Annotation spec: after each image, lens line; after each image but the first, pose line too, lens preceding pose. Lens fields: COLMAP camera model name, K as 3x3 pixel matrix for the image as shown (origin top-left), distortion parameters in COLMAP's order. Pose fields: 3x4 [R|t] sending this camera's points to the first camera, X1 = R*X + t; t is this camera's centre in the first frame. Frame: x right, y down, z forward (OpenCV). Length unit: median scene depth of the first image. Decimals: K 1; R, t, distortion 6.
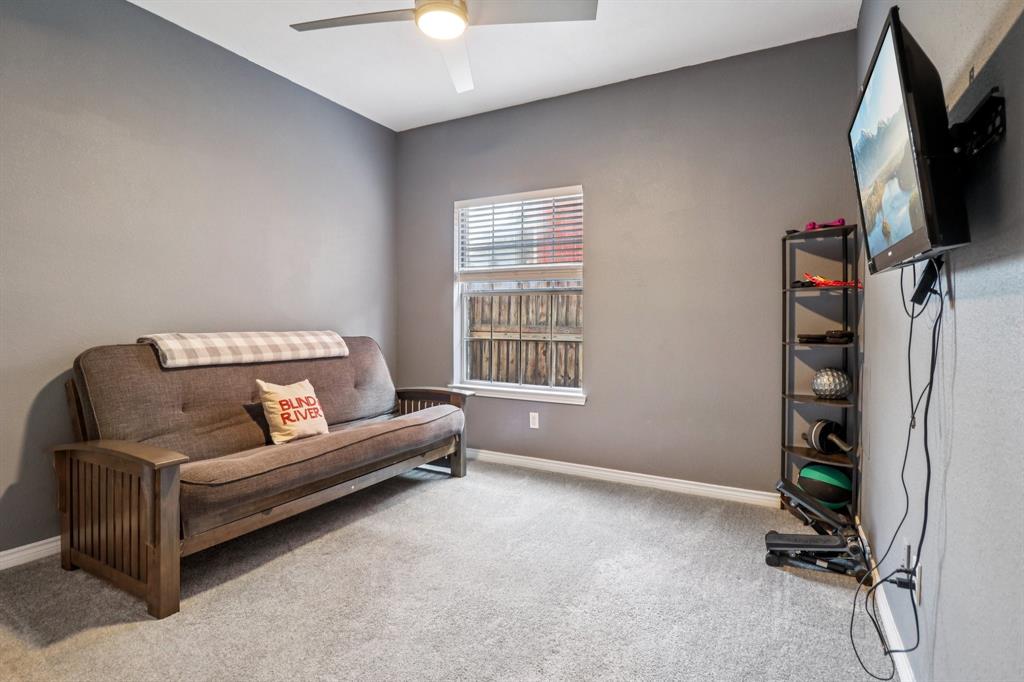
lens RADIAL K [[513.5, 0, 514.7], [0, 513.5, 331.0], [0, 0, 1]] dist [0.012978, -0.008839]
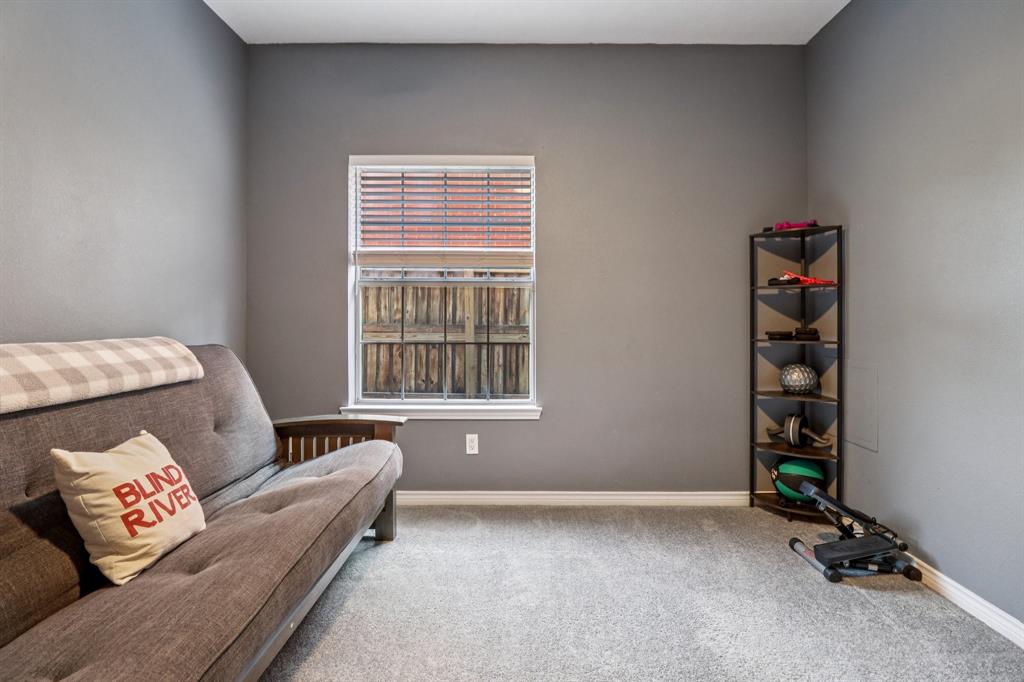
lens RADIAL K [[469.6, 0, 501.0], [0, 469.6, 321.2], [0, 0, 1]] dist [0.006913, -0.007646]
pose [[0.874595, -0.005191, 0.484826, -0.325022], [0.011024, 0.999897, -0.009181, -0.010197], [-0.484728, 0.013374, 0.874563, 0.406207]]
